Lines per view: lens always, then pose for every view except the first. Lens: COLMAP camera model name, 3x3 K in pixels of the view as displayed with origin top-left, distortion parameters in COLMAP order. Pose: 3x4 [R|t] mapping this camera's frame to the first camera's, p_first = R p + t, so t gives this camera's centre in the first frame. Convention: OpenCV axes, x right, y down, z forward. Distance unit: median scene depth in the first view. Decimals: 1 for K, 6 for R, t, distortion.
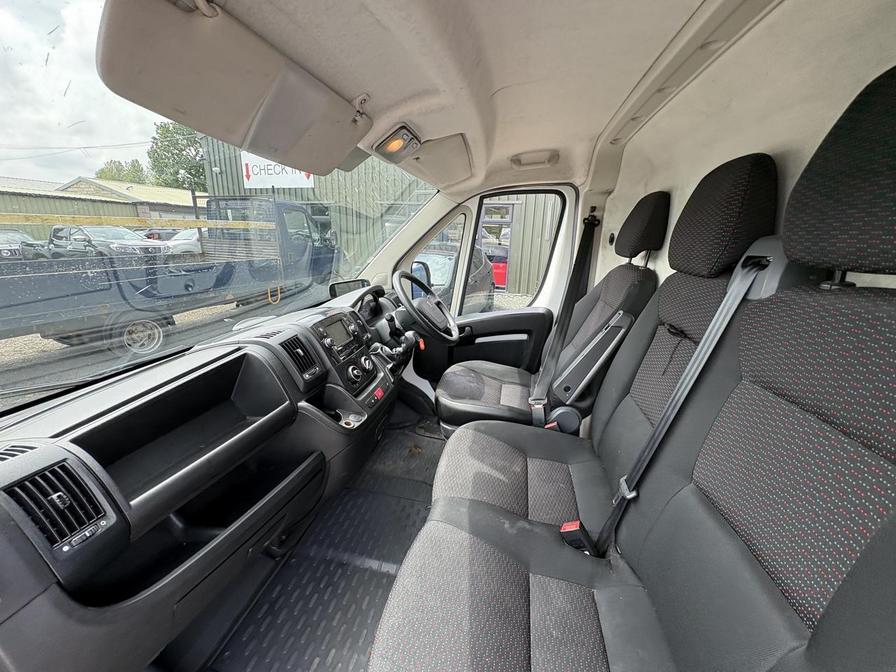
lens RADIAL K [[359.2, 0, 446.9], [0, 359.2, 334.9], [0, 0, 1]] dist [0.002897, 0.000459]
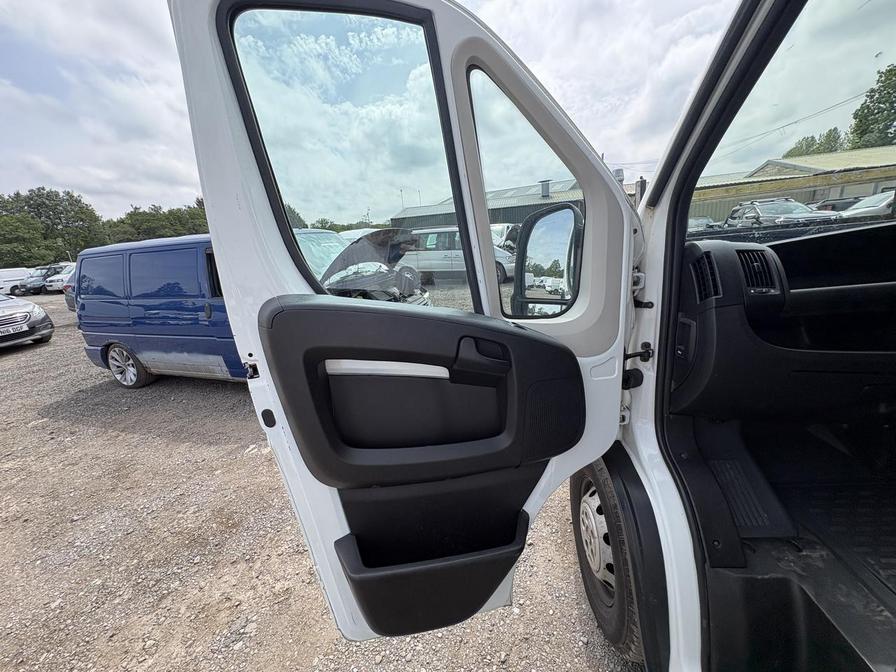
lens RADIAL K [[358.5, 0, 446.4], [0, 358.5, 335.3], [0, 0, 1]] dist [0.001082, -0.000169]
pose [[0.118026, 0.224009, -0.967414, 0.154371], [-0.179102, 0.963048, 0.201147, 0.221068], [0.976725, 0.149525, 0.153786, -0.211975]]
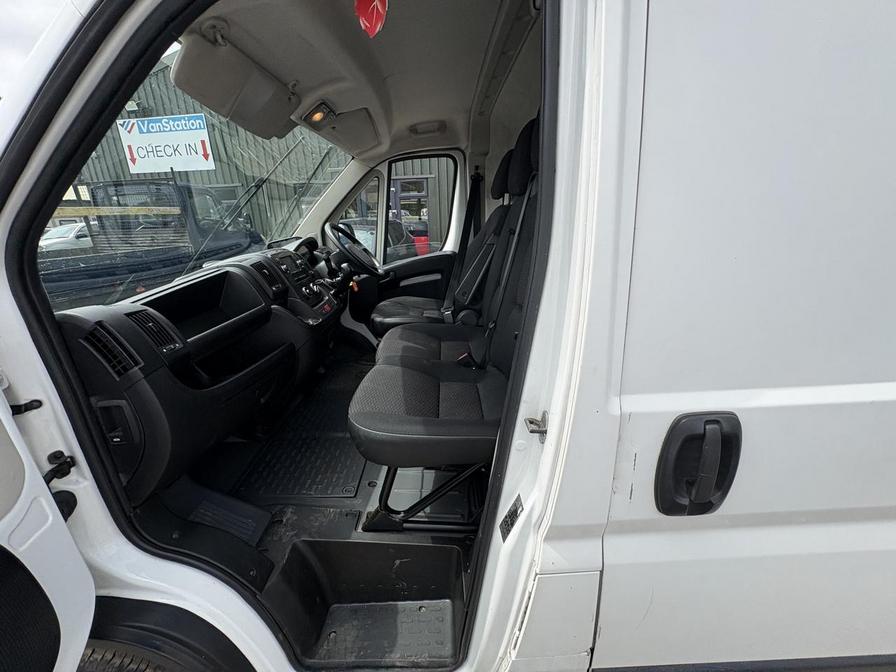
lens RADIAL K [[359.2, 0, 446.9], [0, 359.2, 334.9], [0, 0, 1]] dist [0.002897, 0.000459]
pose [[0.976473, -0.120191, 0.179036, -0.004114], [0.111181, 0.992013, 0.059571, 0.175356], [-0.184766, -0.038264, 0.982037, -0.304561]]
